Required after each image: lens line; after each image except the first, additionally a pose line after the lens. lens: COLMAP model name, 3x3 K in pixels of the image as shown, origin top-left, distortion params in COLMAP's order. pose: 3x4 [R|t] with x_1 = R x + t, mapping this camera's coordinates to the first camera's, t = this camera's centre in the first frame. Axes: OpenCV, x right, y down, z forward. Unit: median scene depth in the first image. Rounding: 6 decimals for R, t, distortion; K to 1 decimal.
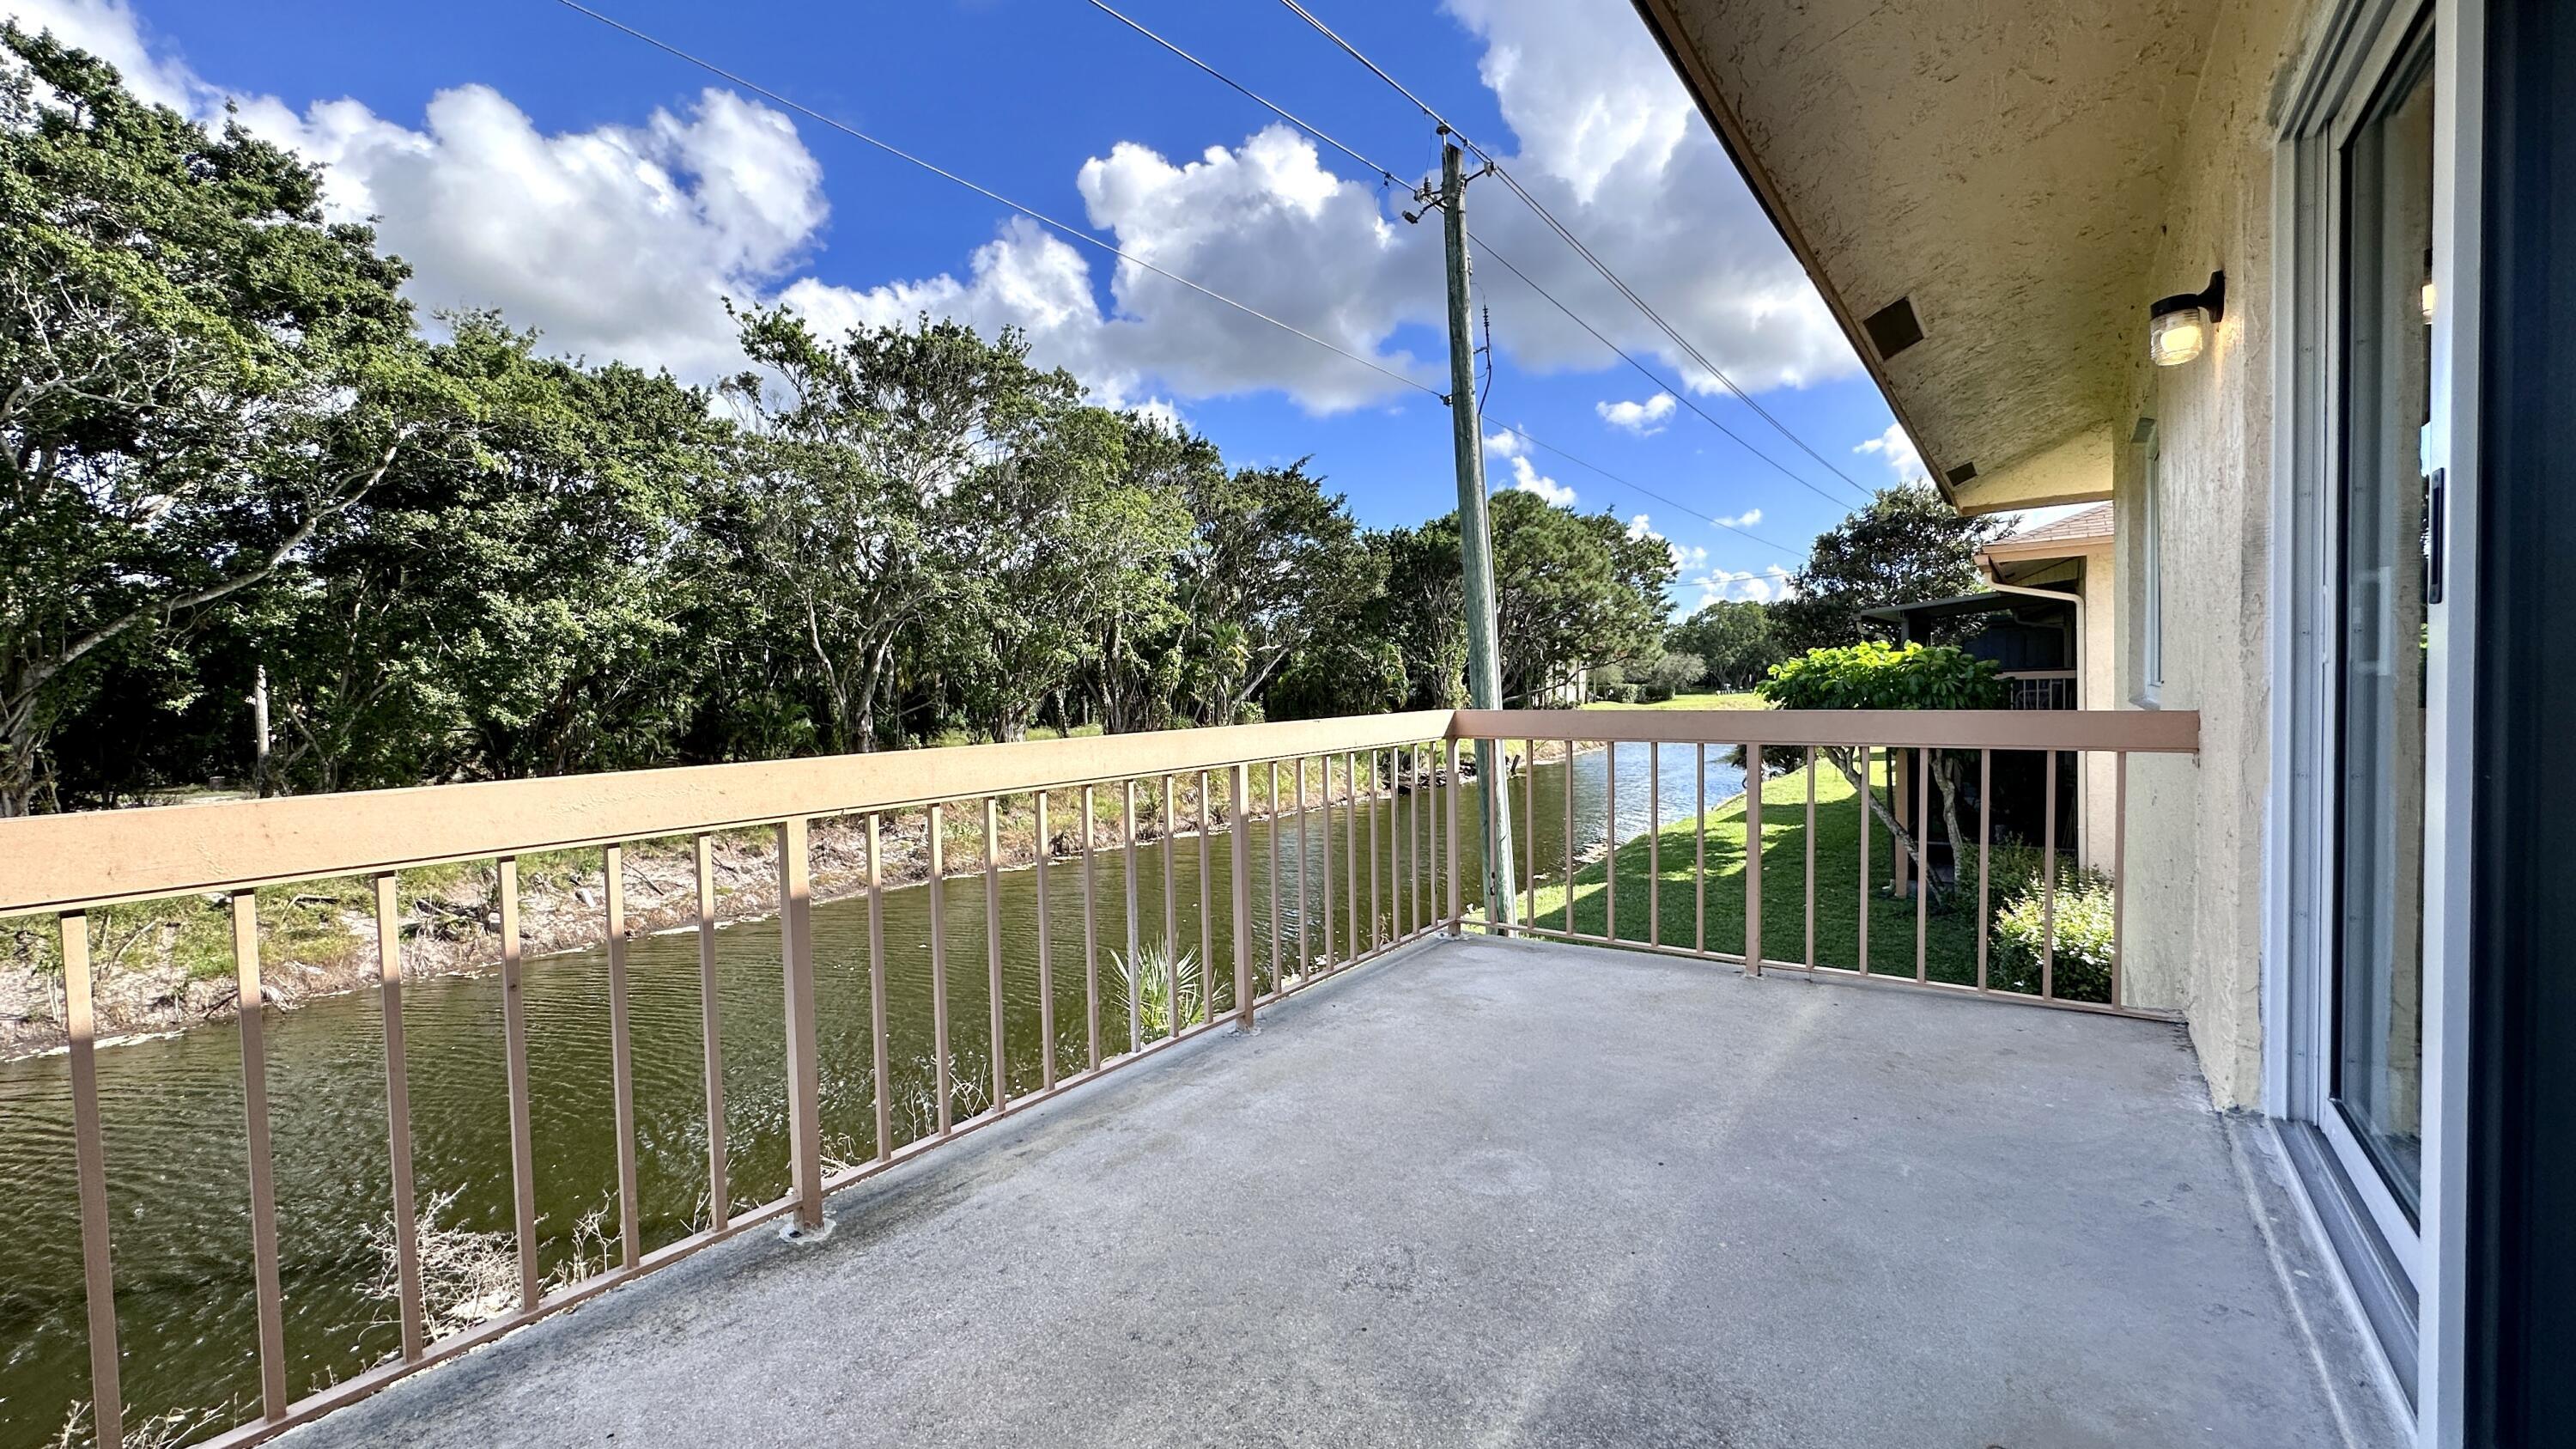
lens RADIAL K [[1050.7, 0, 1283.1], [0, 1050.7, 717.4], [0, 0, 1]] dist [-0.003894, -0.000421]
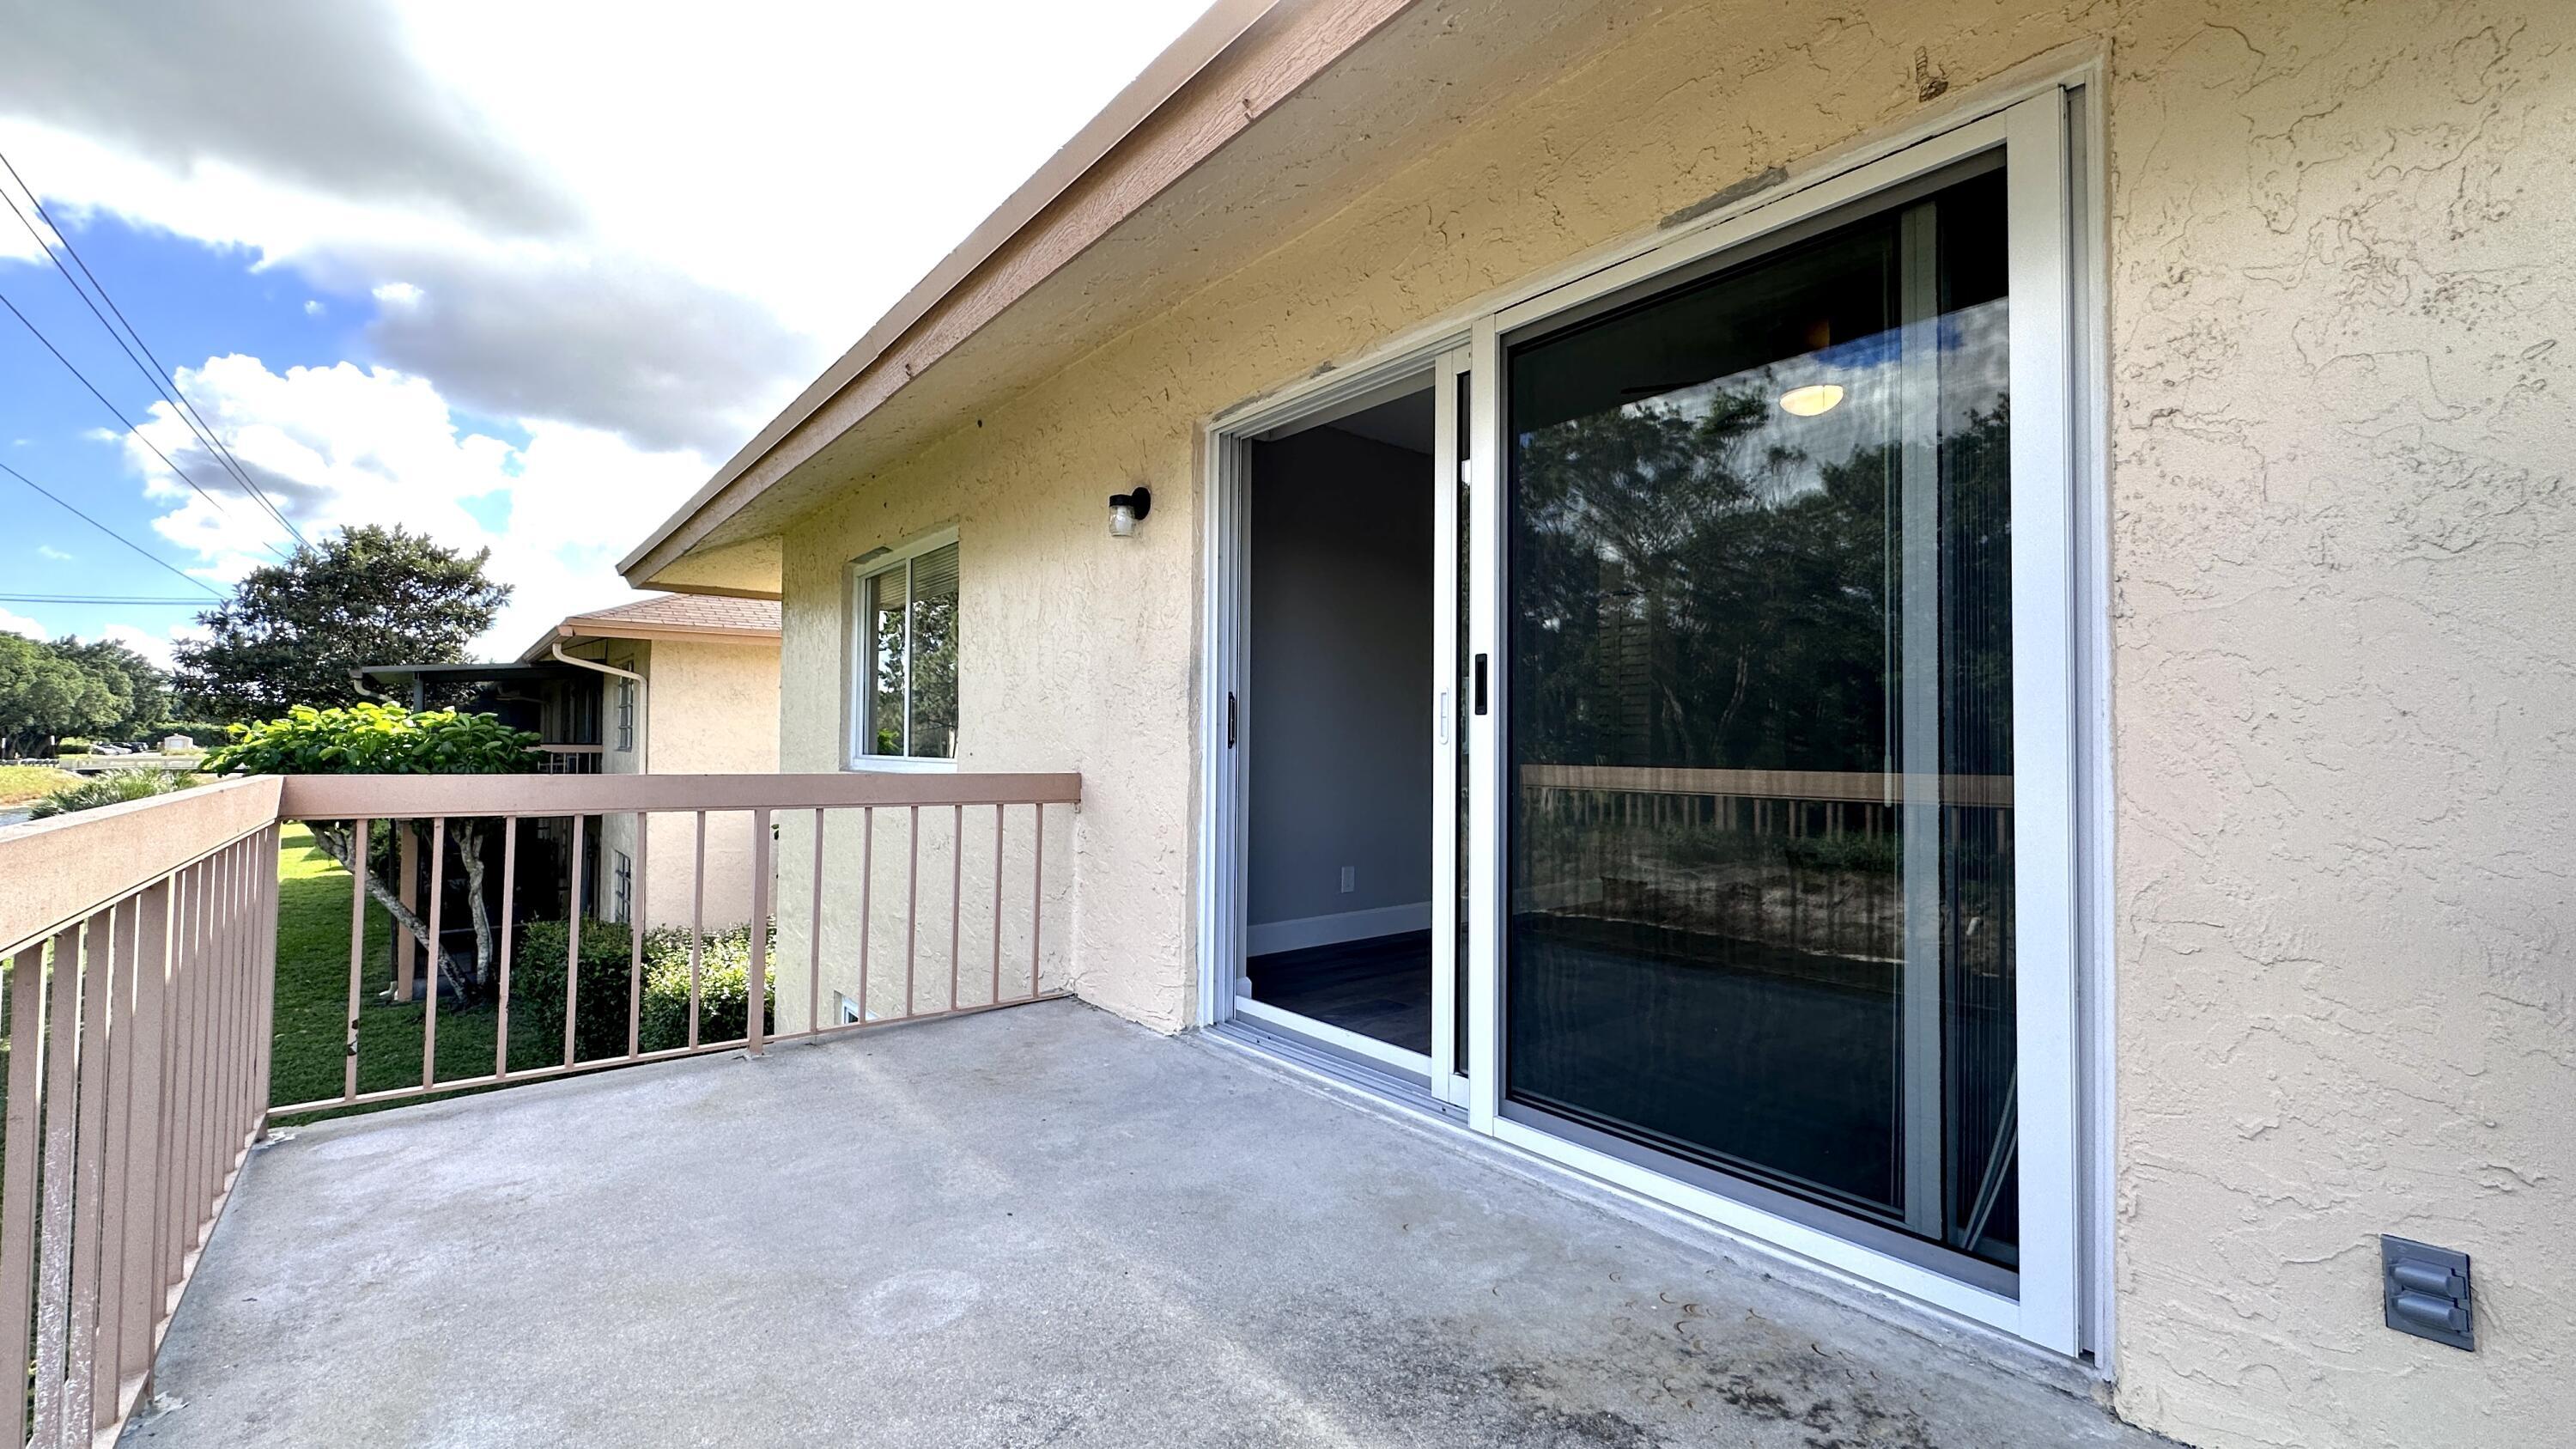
lens RADIAL K [[1050.7, 0, 1283.1], [0, 1050.7, 717.4], [0, 0, 1]] dist [-0.003894, -0.000421]
pose [[0.221043, 0.054772, 0.973725, -0.428174], [0.016377, 0.998072, -0.059860, 0.006572], [-0.975127, 0.029178, 0.219720, 0.358837]]
